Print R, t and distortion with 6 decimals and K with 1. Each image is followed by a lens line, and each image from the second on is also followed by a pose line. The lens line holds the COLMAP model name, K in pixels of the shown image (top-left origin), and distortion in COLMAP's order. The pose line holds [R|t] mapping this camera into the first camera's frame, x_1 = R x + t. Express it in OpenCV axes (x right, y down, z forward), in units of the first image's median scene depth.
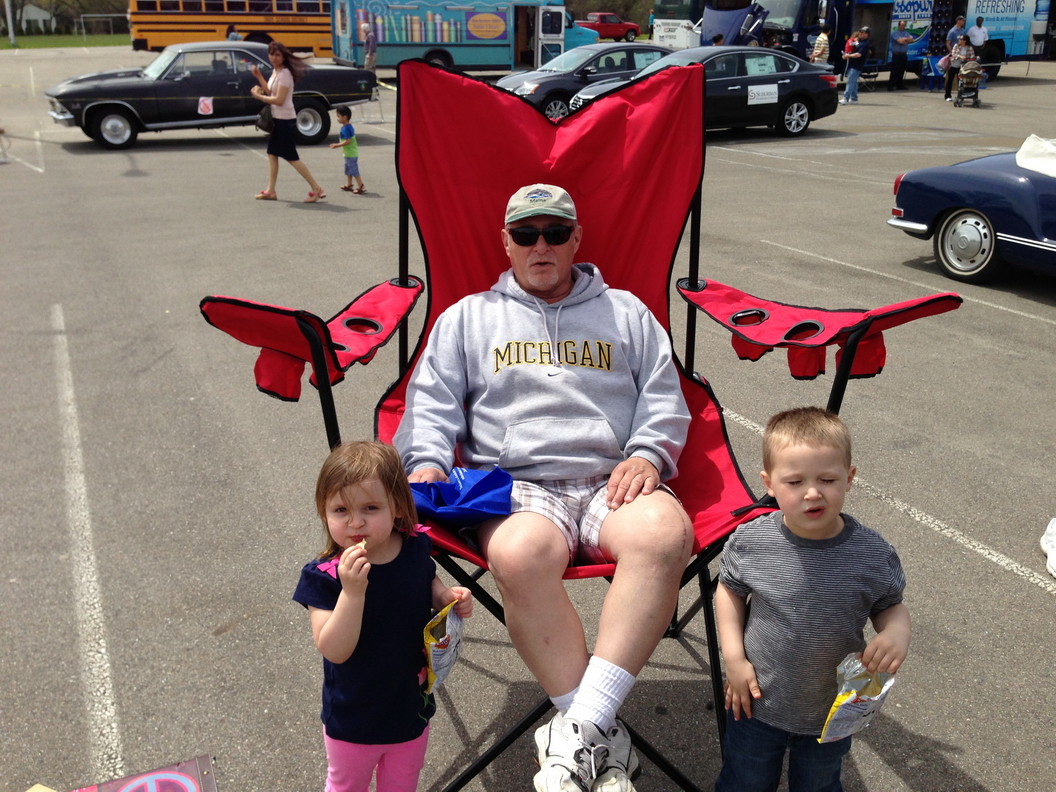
lens RADIAL K [[982.7, 0, 530.5], [0, 982.7, 395.6], [0, 0, 1]] dist [0.143270, -0.270930]
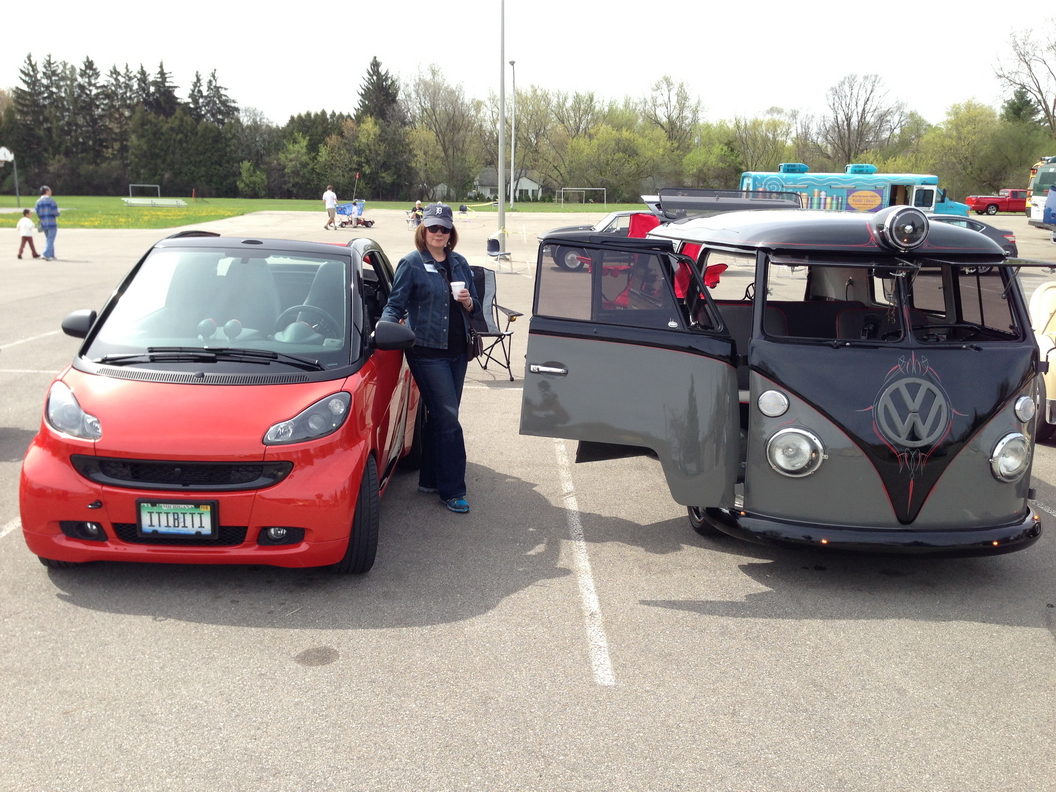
lens RADIAL K [[966.7, 0, 527.6], [0, 966.7, 415.0], [0, 0, 1]] dist [0.188504, -0.323776]
pose [[0.907974, 0.107821, -0.404918, 0.149283], [-0.161783, 0.981603, -0.101396, 0.120786], [0.386536, 0.157574, 0.908714, -0.341149]]
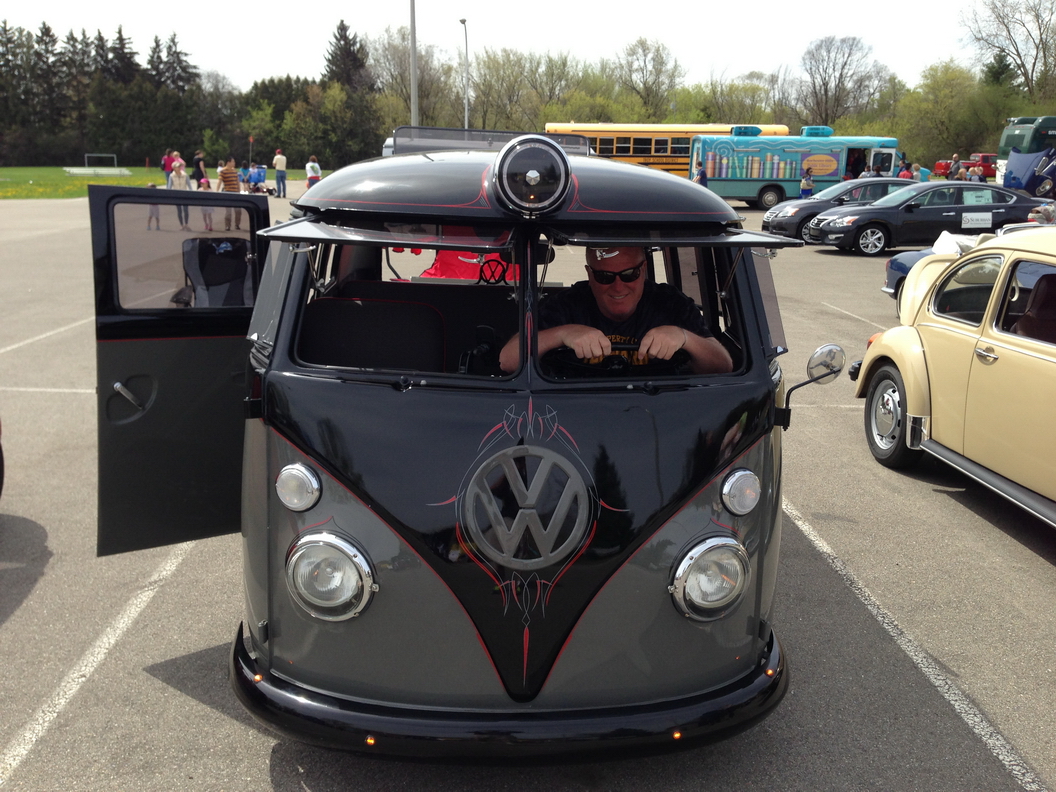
lens RADIAL K [[966.7, 0, 527.6], [0, 966.7, 415.0], [0, 0, 1]] dist [0.188504, -0.323776]
pose [[0.914366, 0.111938, -0.389107, 0.184626], [-0.152572, 0.985439, -0.075041, 0.082548], [0.375041, 0.127982, 0.918131, -0.220675]]
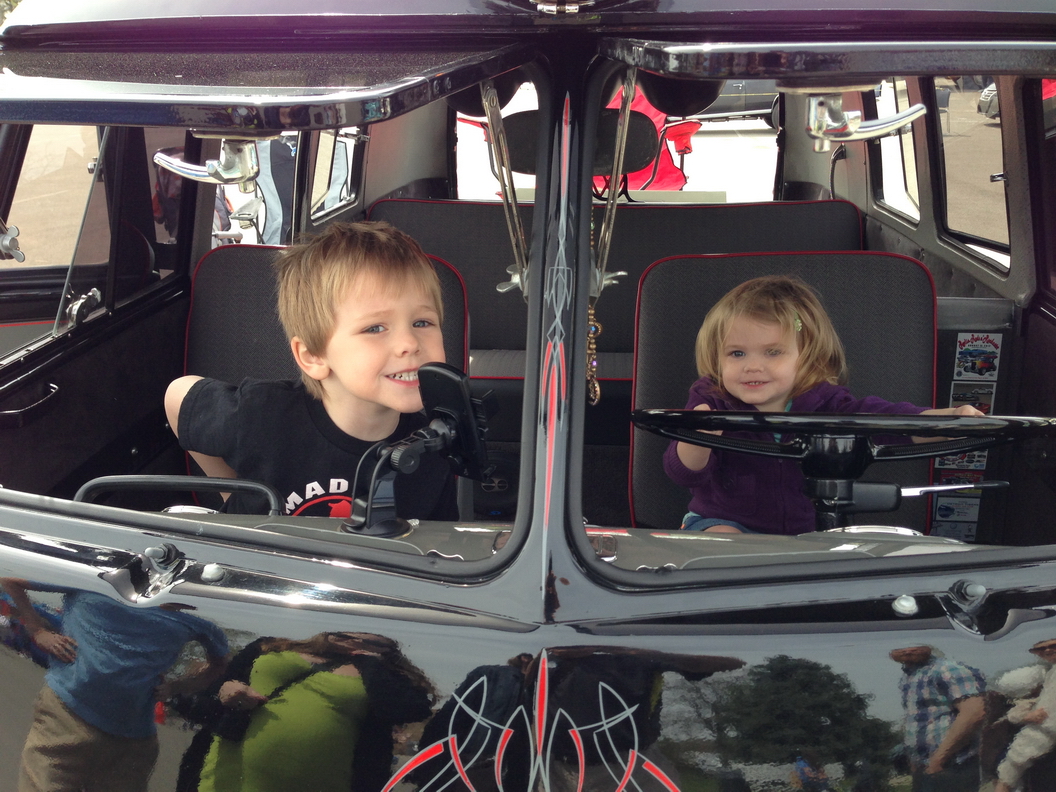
lens RADIAL K [[973.7, 0, 533.7], [0, 973.7, 396.6], [0, 0, 1]] dist [0.163408, -0.294328]
pose [[0.834481, 0.160651, -0.527099, 0.151924], [-0.171612, 0.984754, 0.028448, 0.059726], [0.523633, 0.066718, 0.849328, -0.133839]]
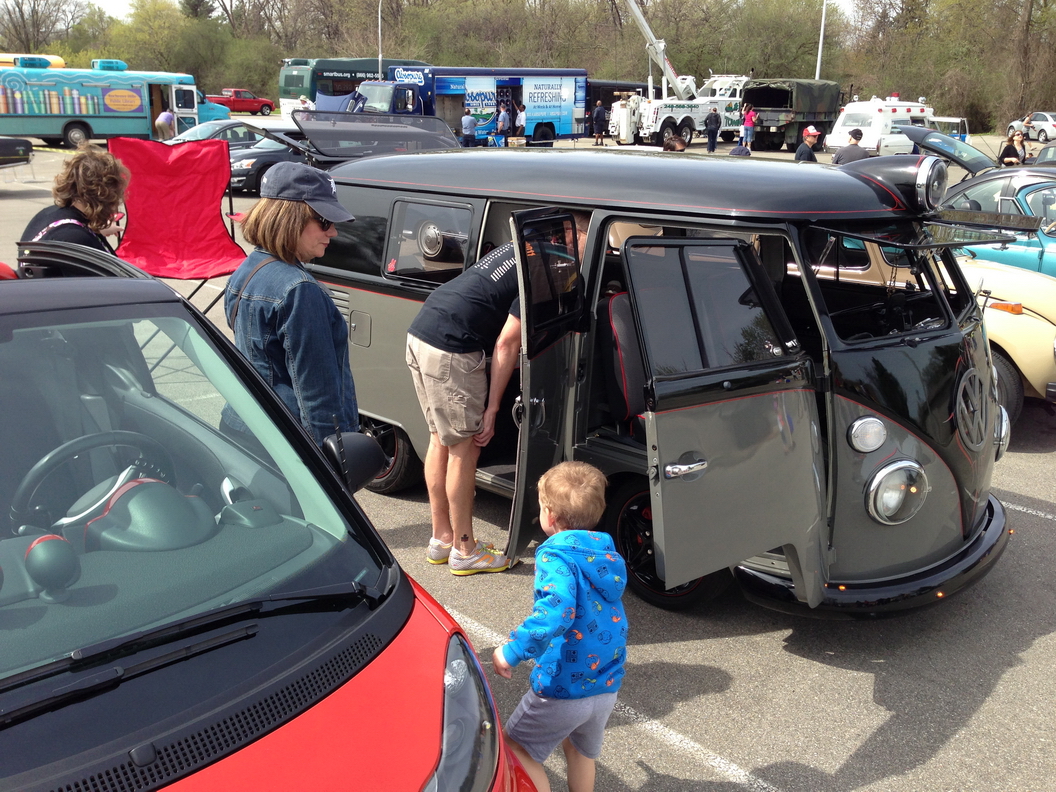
lens RADIAL K [[973.7, 0, 533.7], [0, 973.7, 396.6], [0, 0, 1]] dist [0.163408, -0.294328]
pose [[0.943000, -0.077497, 0.323643, 0.004843], [0.097879, 0.994081, -0.047155, 0.082987], [-0.318073, 0.076145, 0.945003, -0.256799]]
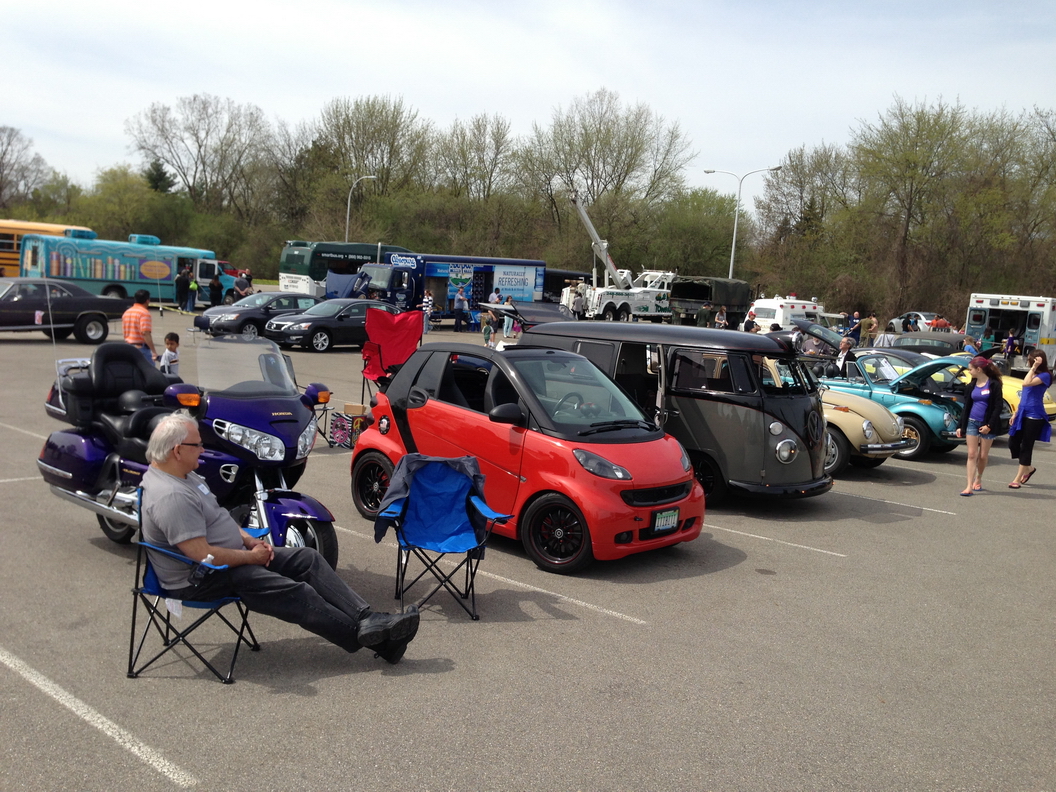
lens RADIAL K [[973.8, 0, 535.6], [0, 973.8, 441.7], [0, 0, 1]] dist [0.078638, -0.092022]
pose [[0.912788, -0.006463, 0.408383, -0.173831], [0.081150, 0.982810, -0.165827, 0.158220], [-0.400292, 0.184505, 0.897622, -0.475967]]
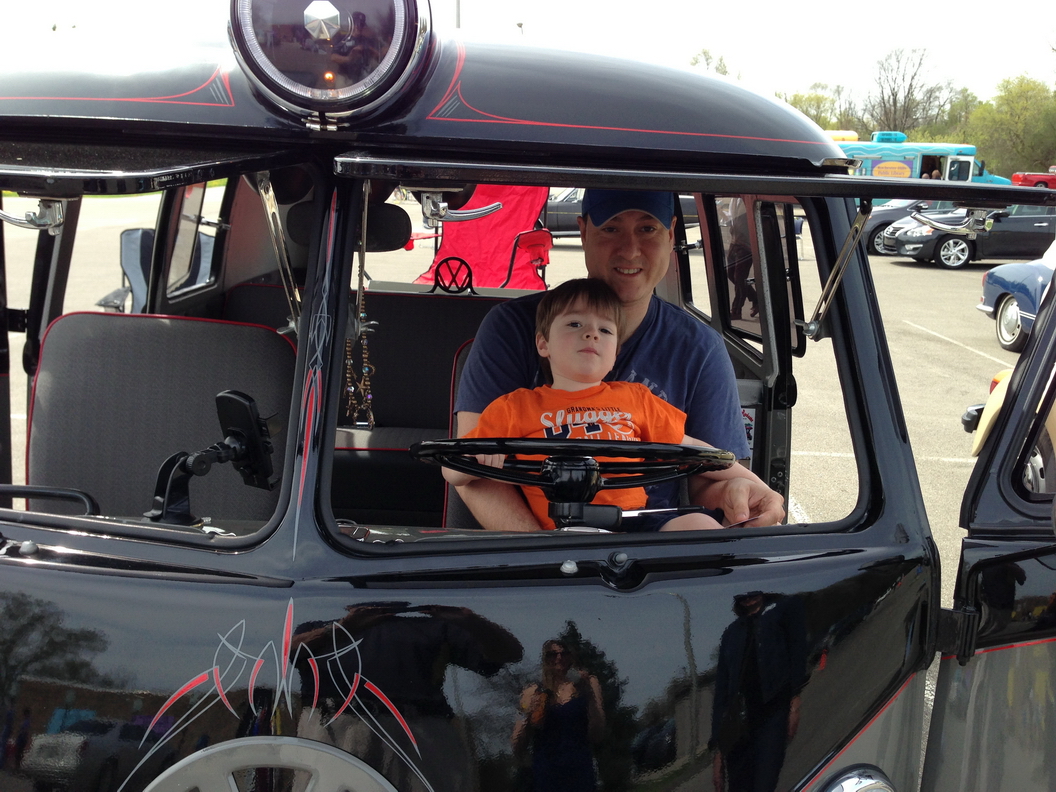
lens RADIAL K [[959.9, 0, 523.1], [0, 959.9, 406.1], [0, 0, 1]] dist [0.182440, -0.307419]
pose [[0.885888, 0.131314, -0.444925, 0.164403], [-0.185403, 0.979393, -0.080099, 0.062476], [0.425238, 0.153449, 0.891979, -0.141027]]
